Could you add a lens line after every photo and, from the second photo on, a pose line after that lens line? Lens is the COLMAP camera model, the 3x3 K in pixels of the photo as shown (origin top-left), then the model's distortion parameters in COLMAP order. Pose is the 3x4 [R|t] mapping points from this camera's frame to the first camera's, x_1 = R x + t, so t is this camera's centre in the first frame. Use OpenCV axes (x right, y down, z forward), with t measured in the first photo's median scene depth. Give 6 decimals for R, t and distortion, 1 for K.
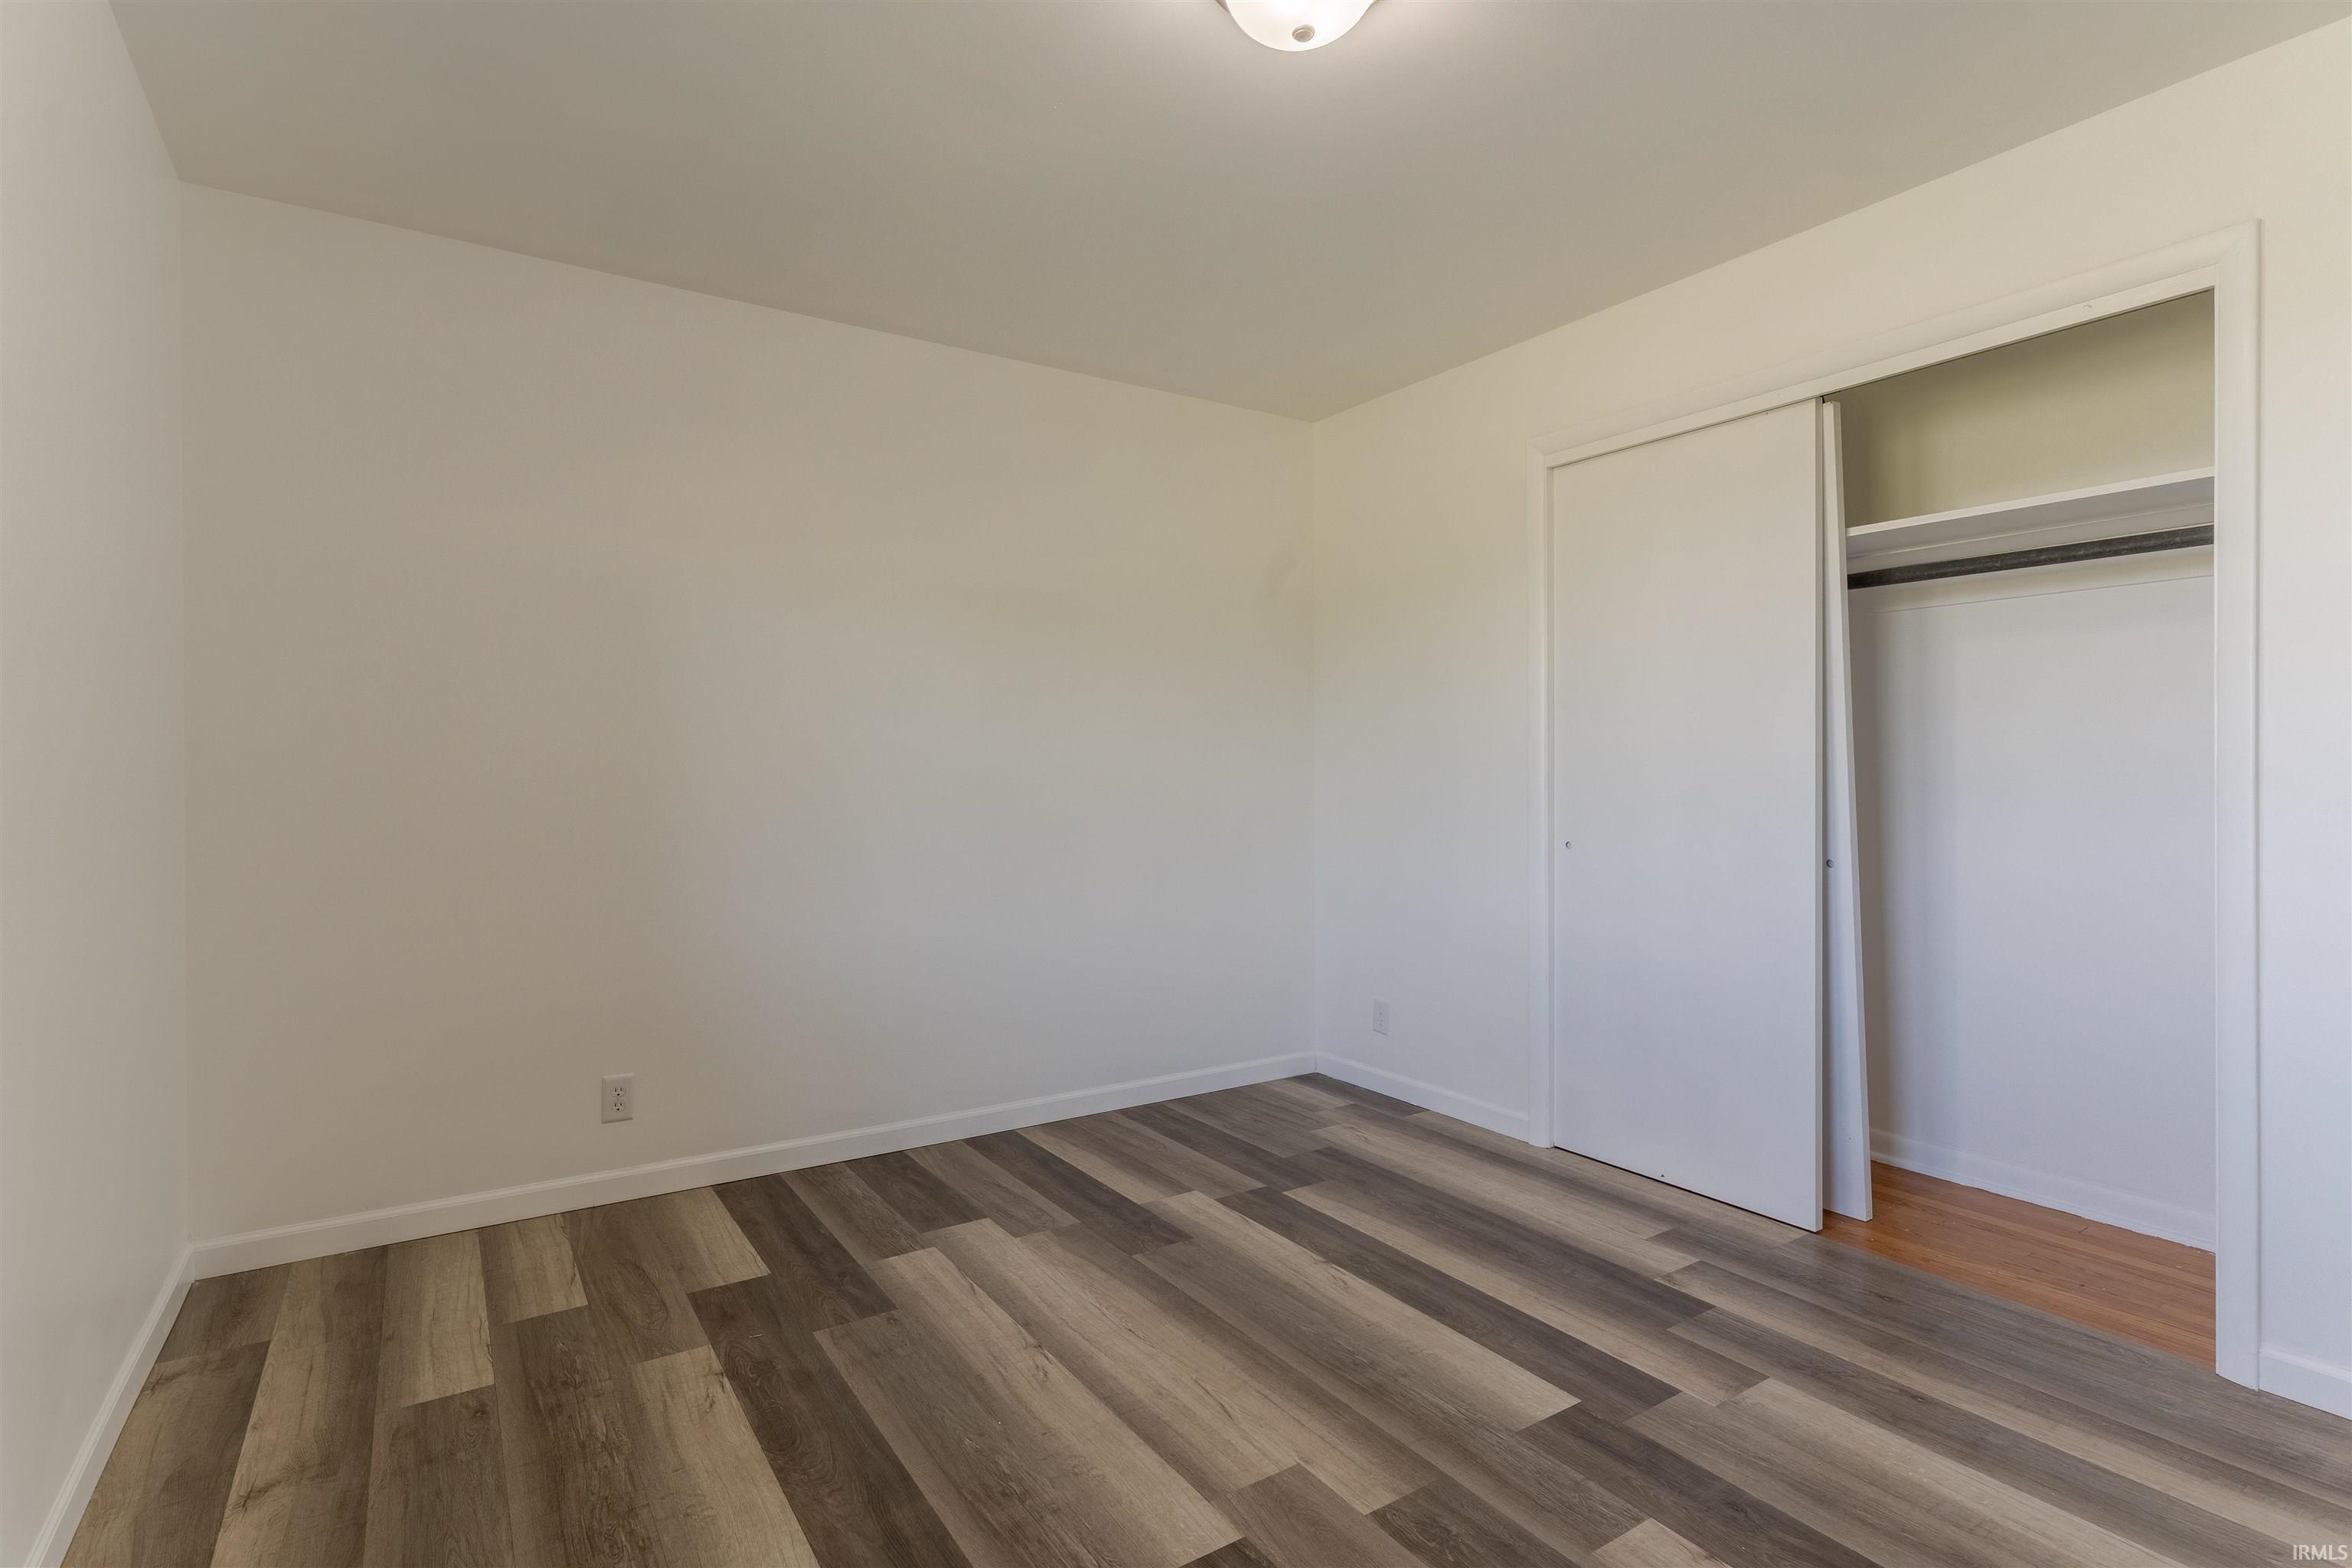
lens RADIAL K [[1133.5, 0, 1168.2], [0, 1133.5, 782.4], [0, 0, 1]] dist [0.002725, 0.000051]
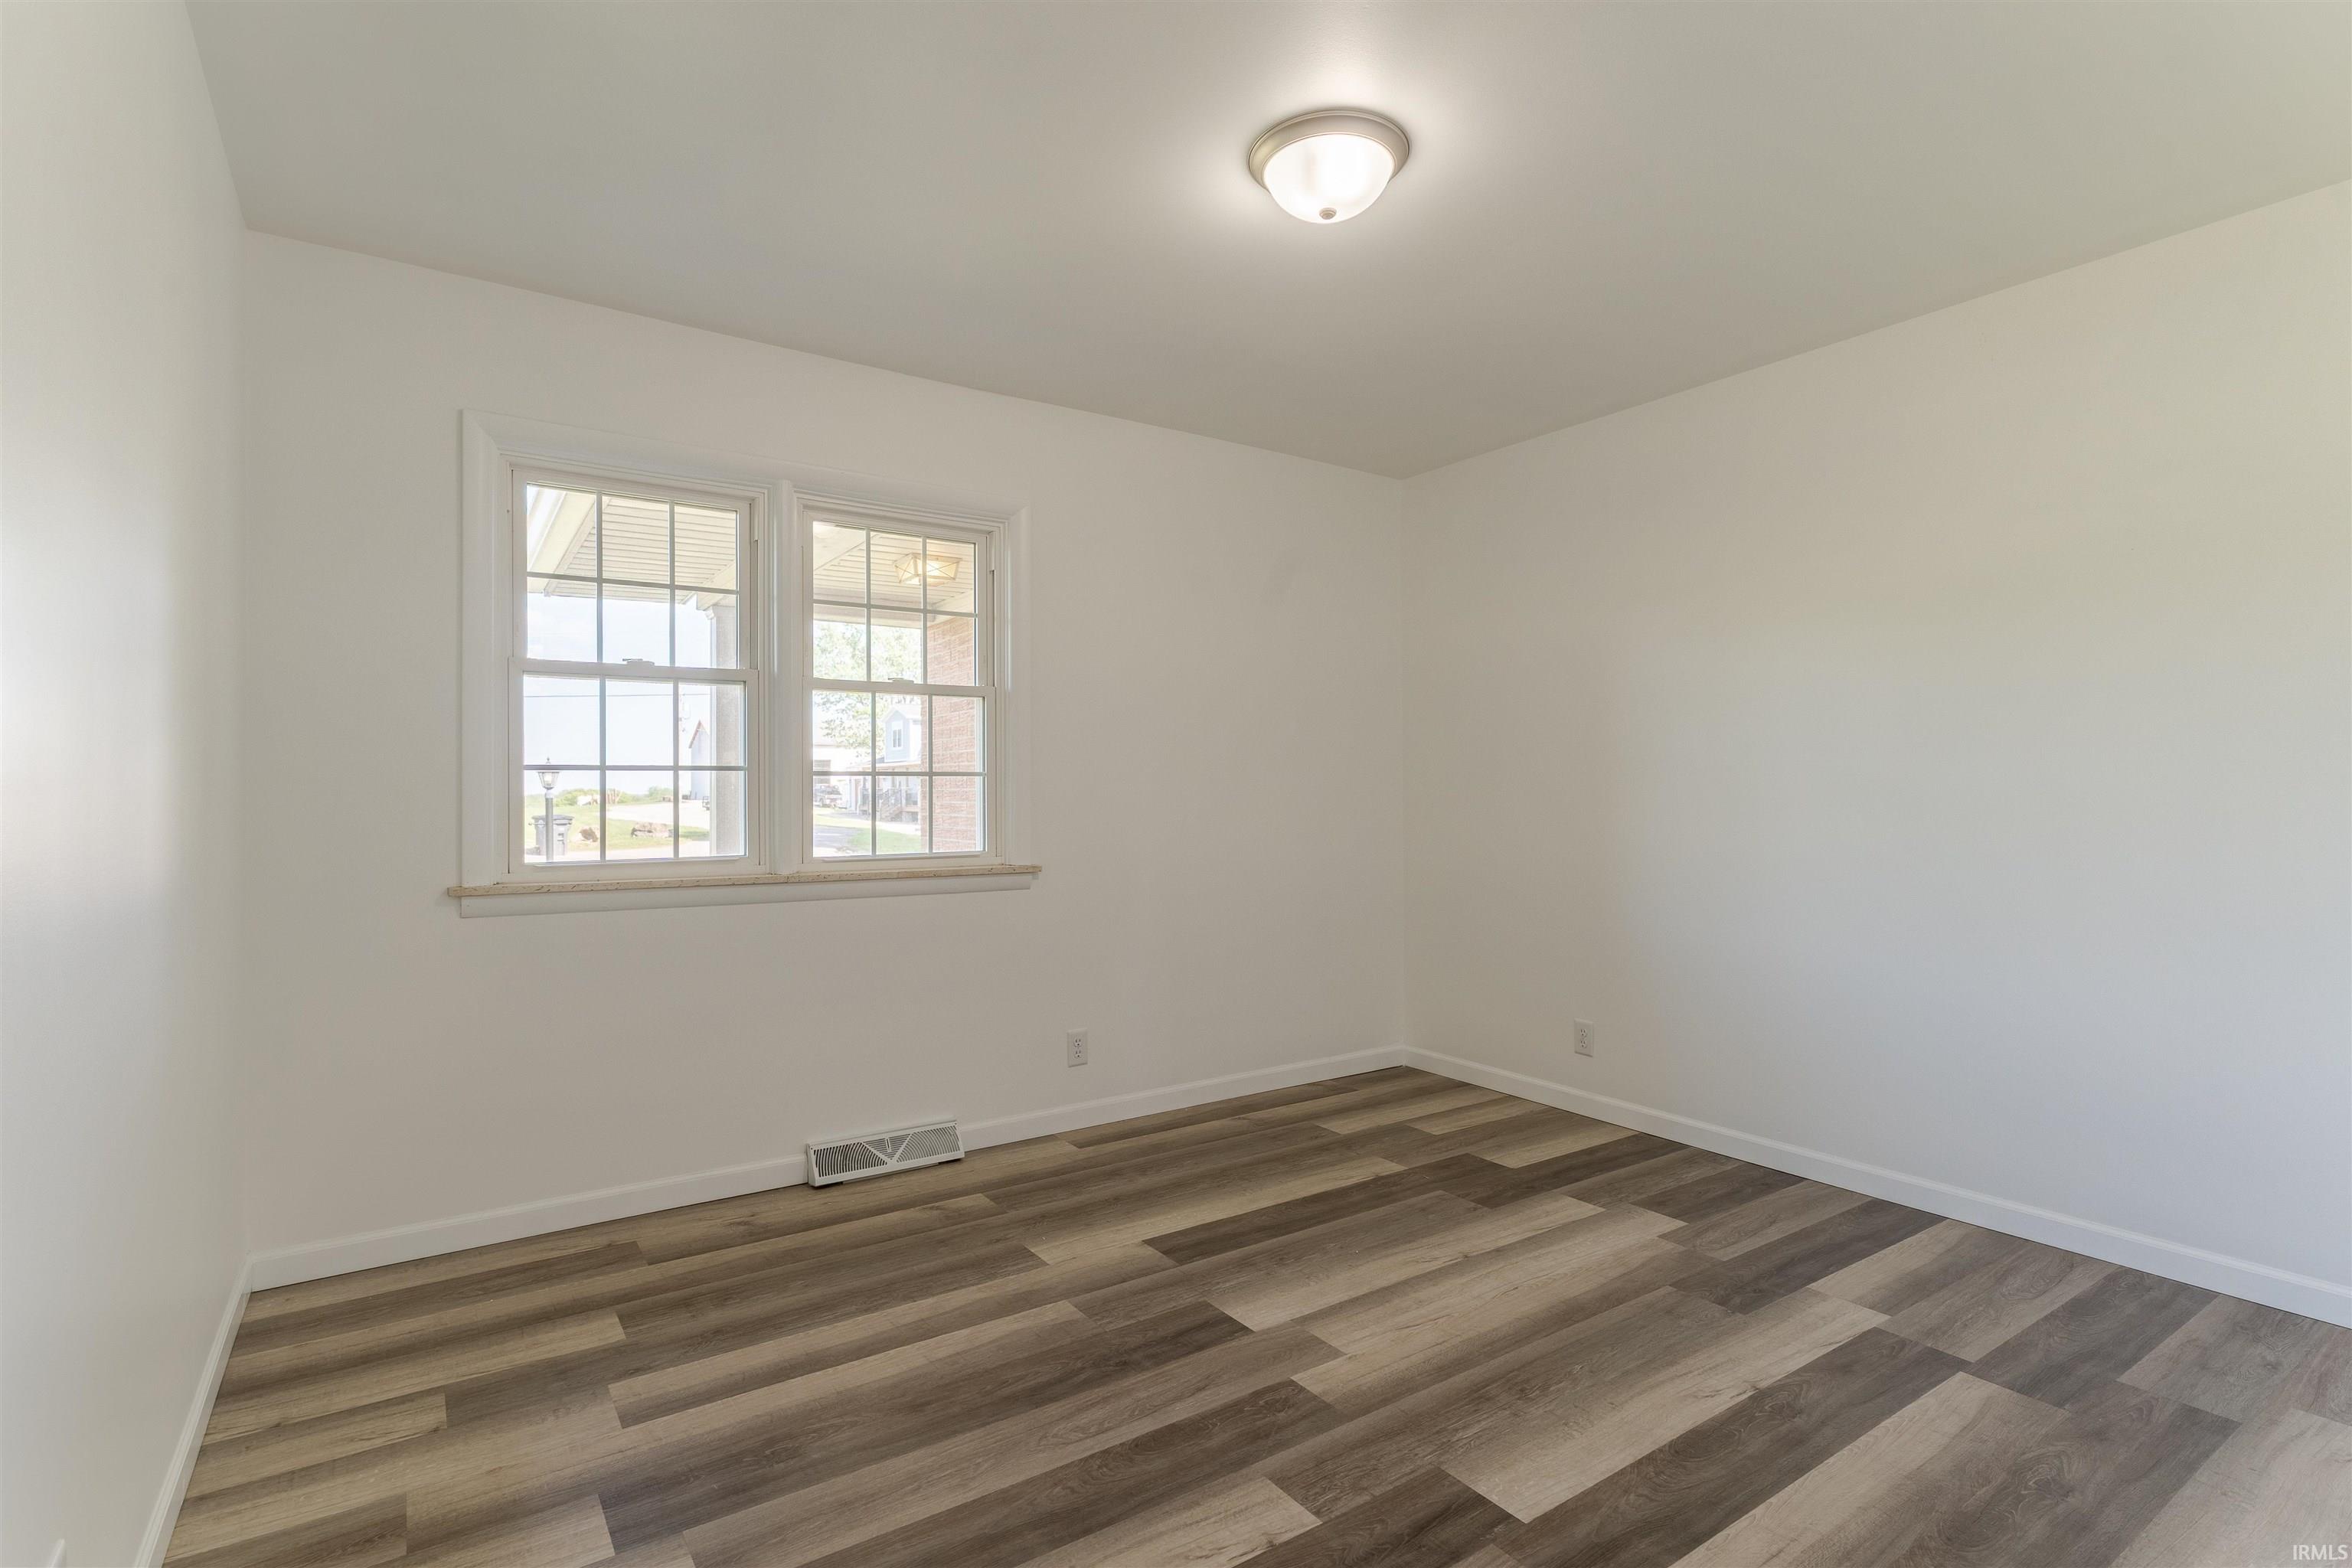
lens RADIAL K [[1133.5, 0, 1168.2], [0, 1133.5, 782.4], [0, 0, 1]] dist [0.002725, 0.000051]
pose [[0.018451, -0.007474, -0.999802, 0.978814], [-0.009745, 0.999923, -0.007655, -0.006946], [0.999782, 0.009884, 0.018377, 0.564187]]
